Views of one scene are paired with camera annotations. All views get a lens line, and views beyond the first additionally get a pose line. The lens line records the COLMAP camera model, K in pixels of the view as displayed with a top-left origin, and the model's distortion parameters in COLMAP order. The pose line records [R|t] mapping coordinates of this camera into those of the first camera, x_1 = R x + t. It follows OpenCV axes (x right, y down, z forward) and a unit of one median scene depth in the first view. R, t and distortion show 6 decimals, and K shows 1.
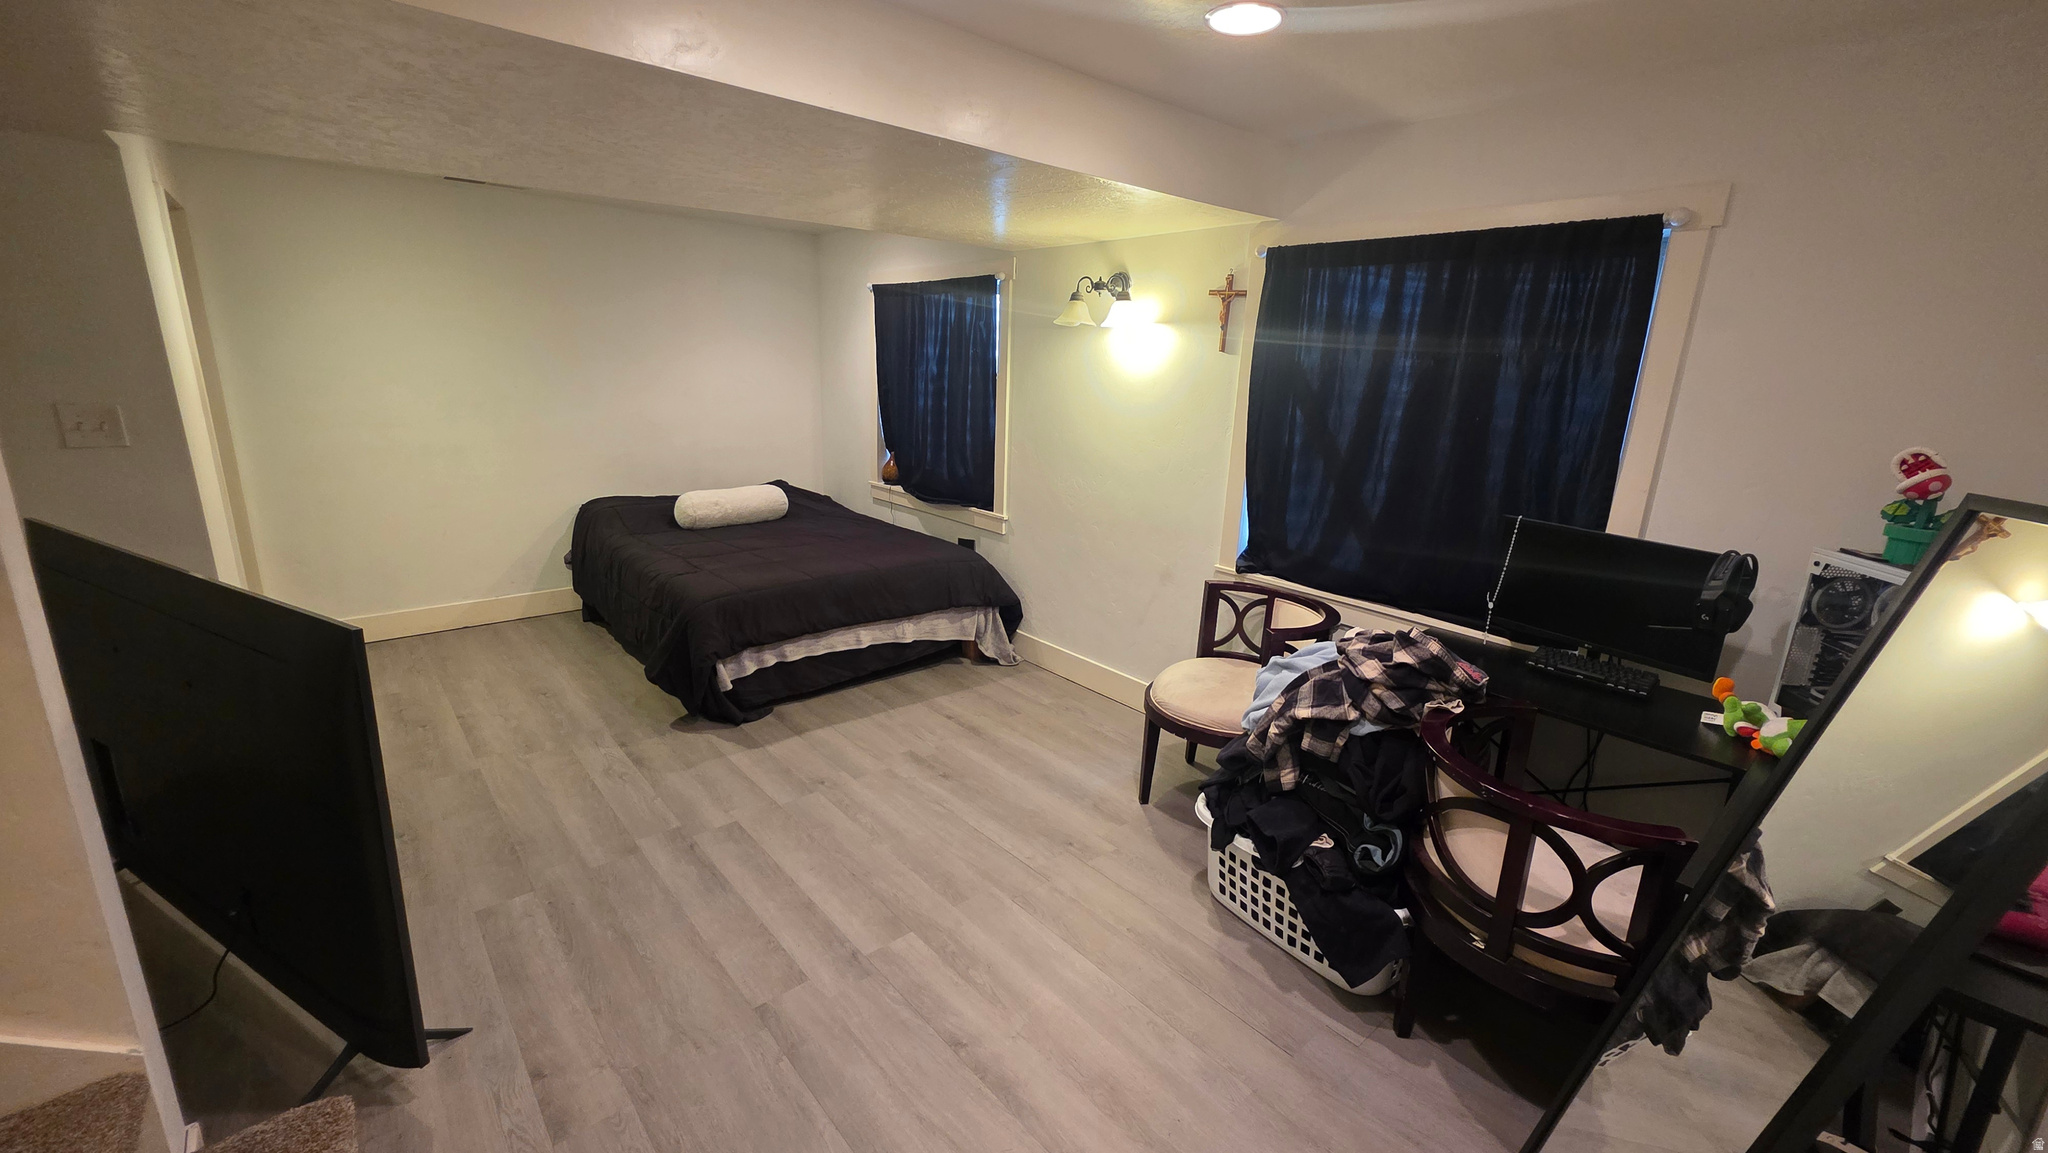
lens RADIAL K [[831.9, 0, 1018.7], [0, 831.9, 569.7], [0, 0, 1]] dist [0.001035, -0.000100]
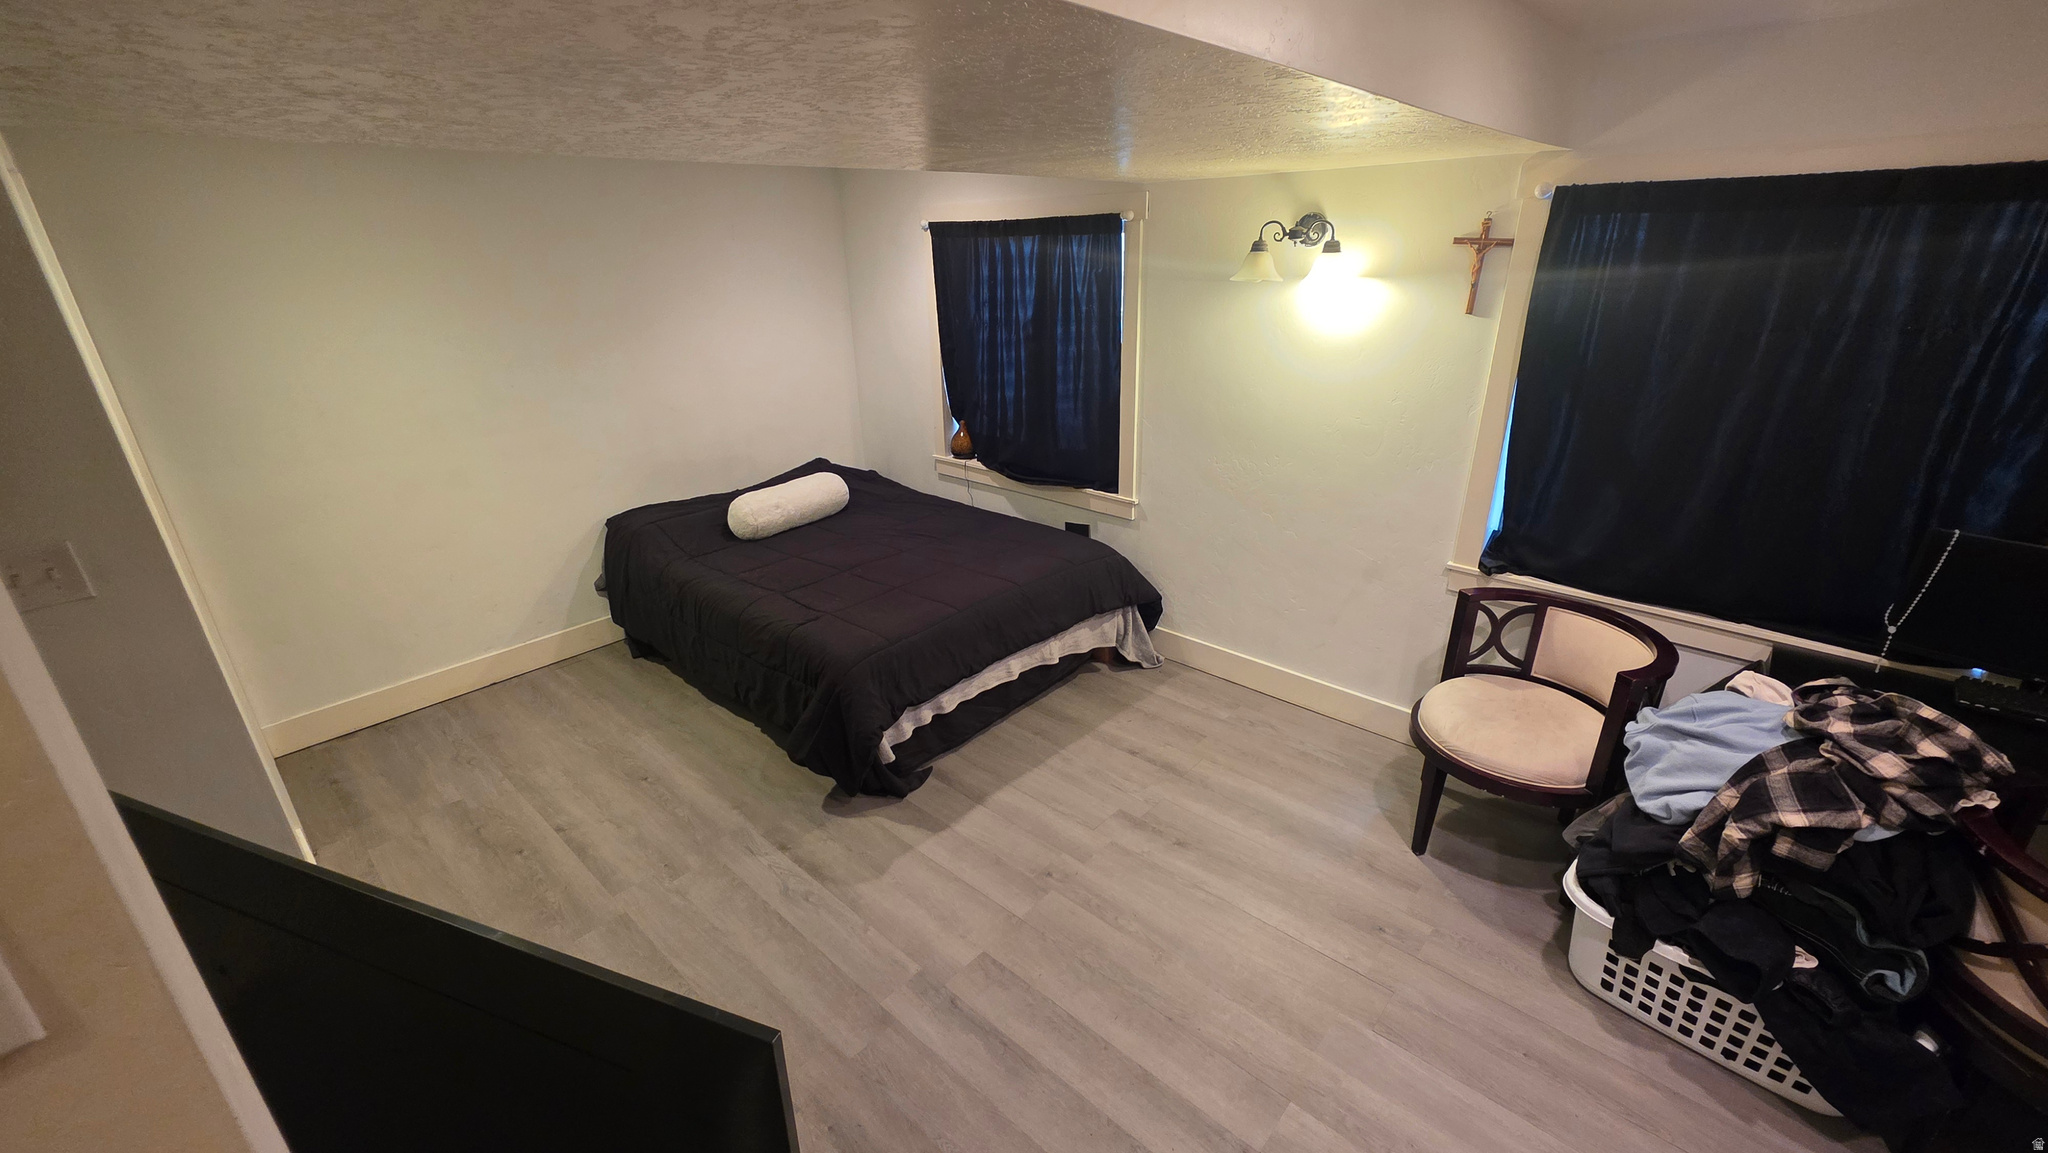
lens RADIAL K [[831.9, 0, 1018.7], [0, 831.9, 569.7], [0, 0, 1]] dist [0.001035, -0.000100]
pose [[0.990964, -0.095052, 0.094637, -0.291985], [0.082165, 0.987862, 0.131827, -0.150711], [-0.106019, -0.122860, 0.986745, 0.190448]]
